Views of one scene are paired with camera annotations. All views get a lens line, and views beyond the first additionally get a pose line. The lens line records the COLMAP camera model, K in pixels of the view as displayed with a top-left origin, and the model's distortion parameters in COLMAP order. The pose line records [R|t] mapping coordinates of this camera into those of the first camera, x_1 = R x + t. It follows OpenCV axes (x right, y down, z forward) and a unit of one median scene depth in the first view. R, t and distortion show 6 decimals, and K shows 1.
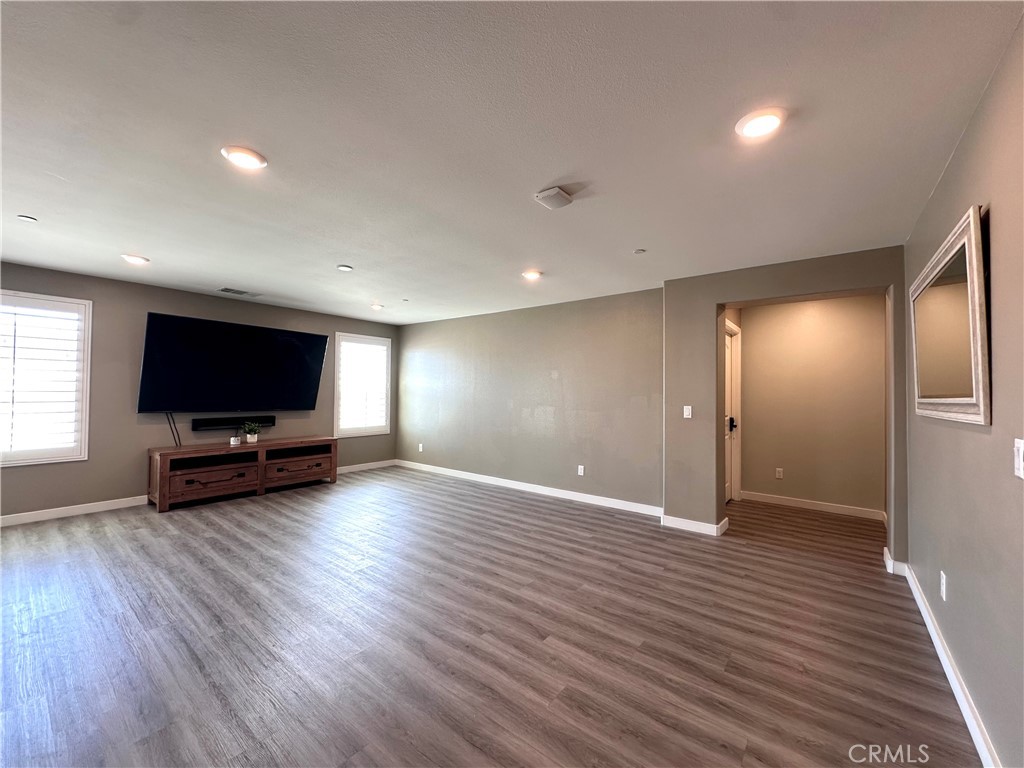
lens RADIAL K [[409.9, 0, 511.5], [0, 409.9, 382.3], [0, 0, 1]] dist [-0.000122, 0.000725]
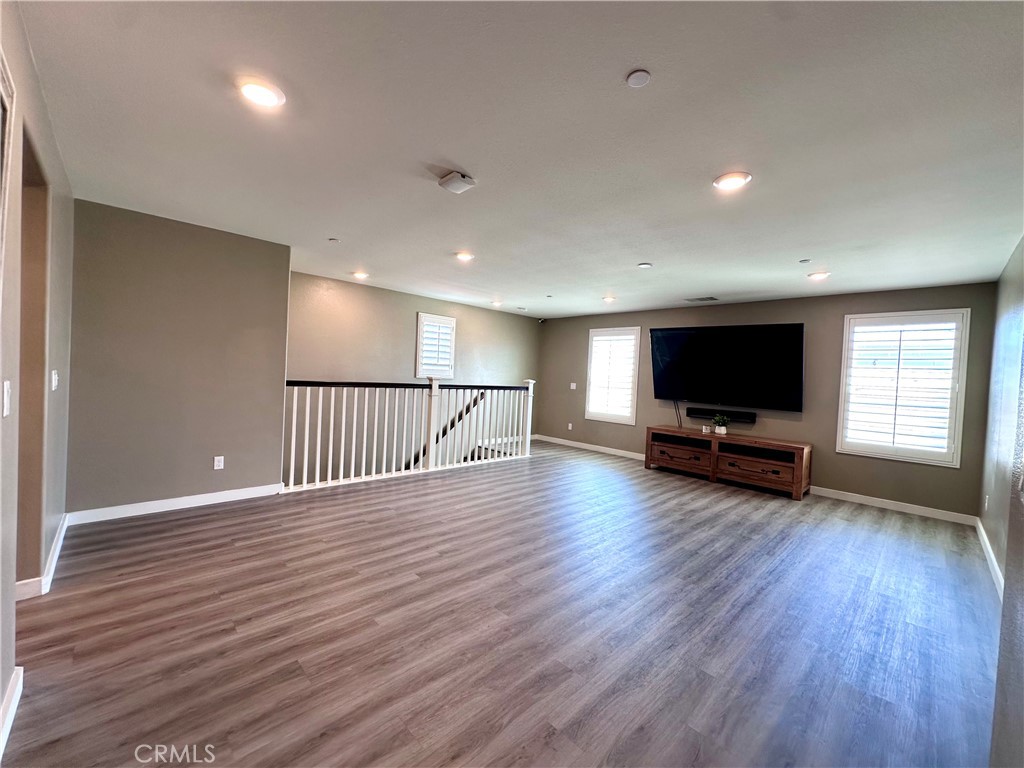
lens RADIAL K [[409.9, 0, 511.1], [0, 409.9, 382.3], [0, 0, 1]] dist [-0.000122, 0.000725]
pose [[-0.128708, -0.000993, -0.991682, 0.752764], [-0.028597, 0.999587, 0.002711, 0.034867], [0.991270, 0.028708, -0.128683, 0.864358]]
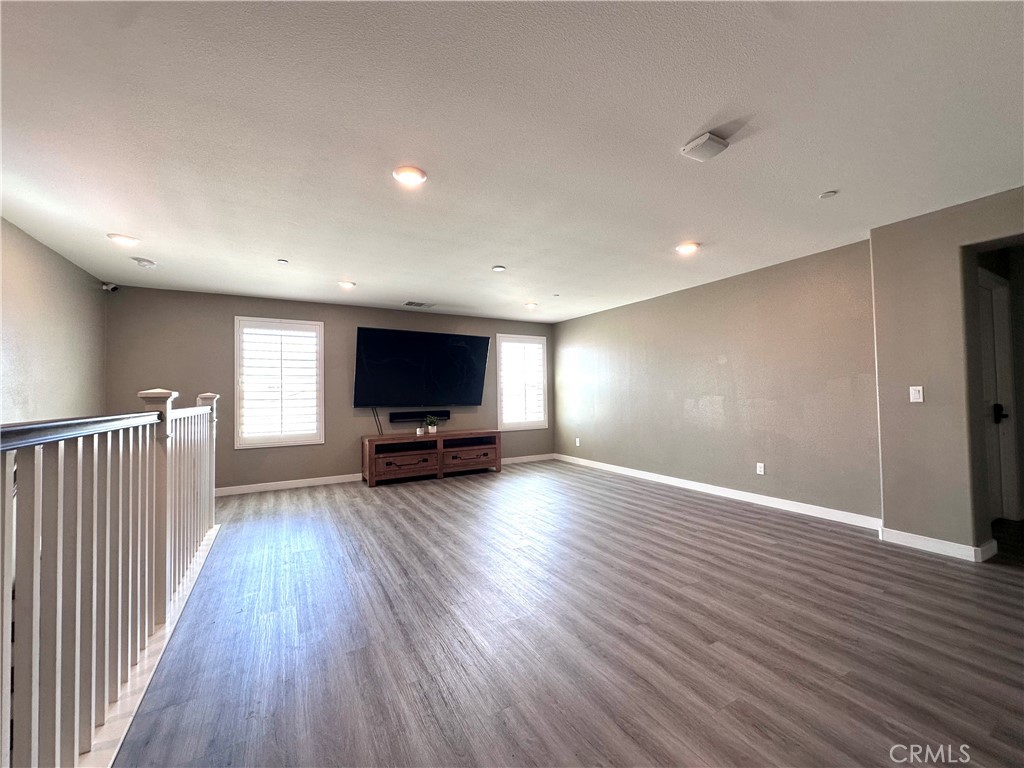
lens RADIAL K [[409.9, 0, 513.1], [0, 409.9, 382.7], [0, 0, 1]] dist [-0.000122, 0.000725]
pose [[0.927606, -0.036062, -0.371814, 0.020436], [0.034501, 0.999346, -0.010852, 0.036831], [0.371962, -0.002762, 0.928244, 0.014095]]
